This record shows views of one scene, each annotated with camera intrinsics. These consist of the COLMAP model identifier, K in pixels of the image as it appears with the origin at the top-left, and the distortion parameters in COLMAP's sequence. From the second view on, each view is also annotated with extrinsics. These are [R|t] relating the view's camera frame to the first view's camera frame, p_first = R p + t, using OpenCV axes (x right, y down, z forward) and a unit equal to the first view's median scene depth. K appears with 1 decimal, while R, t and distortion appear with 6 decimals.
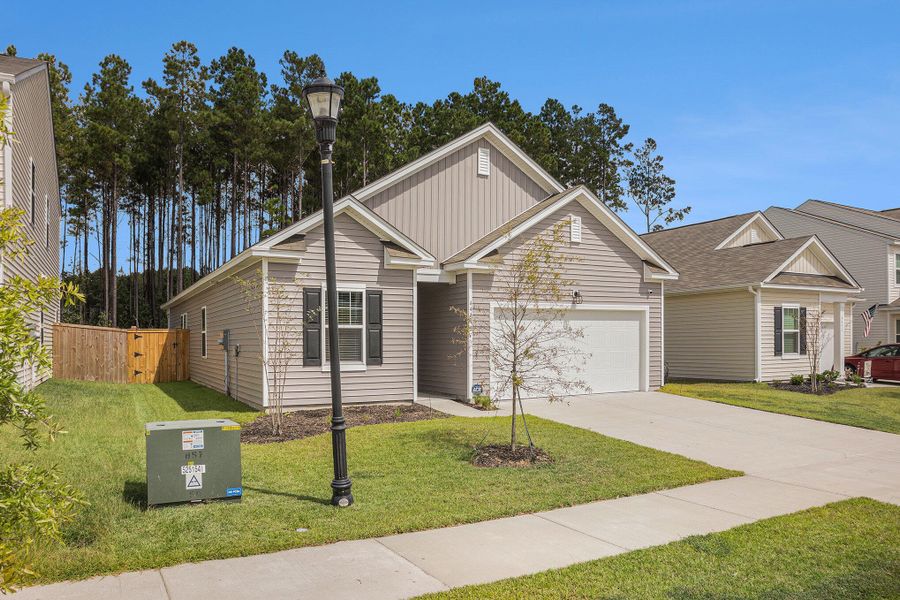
lens RADIAL K [[613.6, 0, 450.0], [0, 613.6, 300.0], [0, 0, 1]] dist [-0.048684, 0.004437]
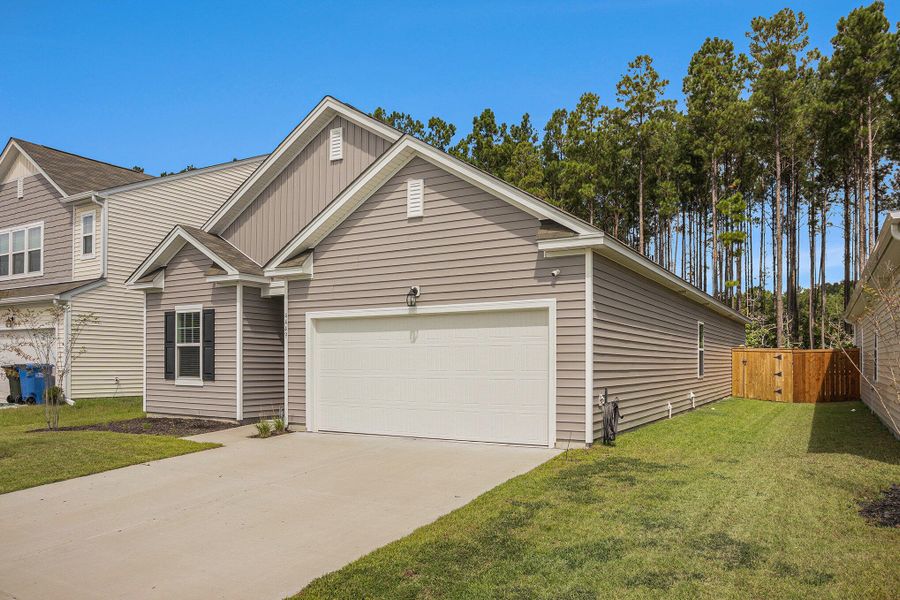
lens RADIAL K [[613.6, 0, 450.0], [0, 613.6, 300.0], [0, 0, 1]] dist [-0.048684, 0.004437]
pose [[0.543554, -0.071808, -0.836297, 0.747382], [0.057211, 0.997186, -0.048438, 0.032652], [0.837422, -0.021517, 0.546133, 0.607078]]
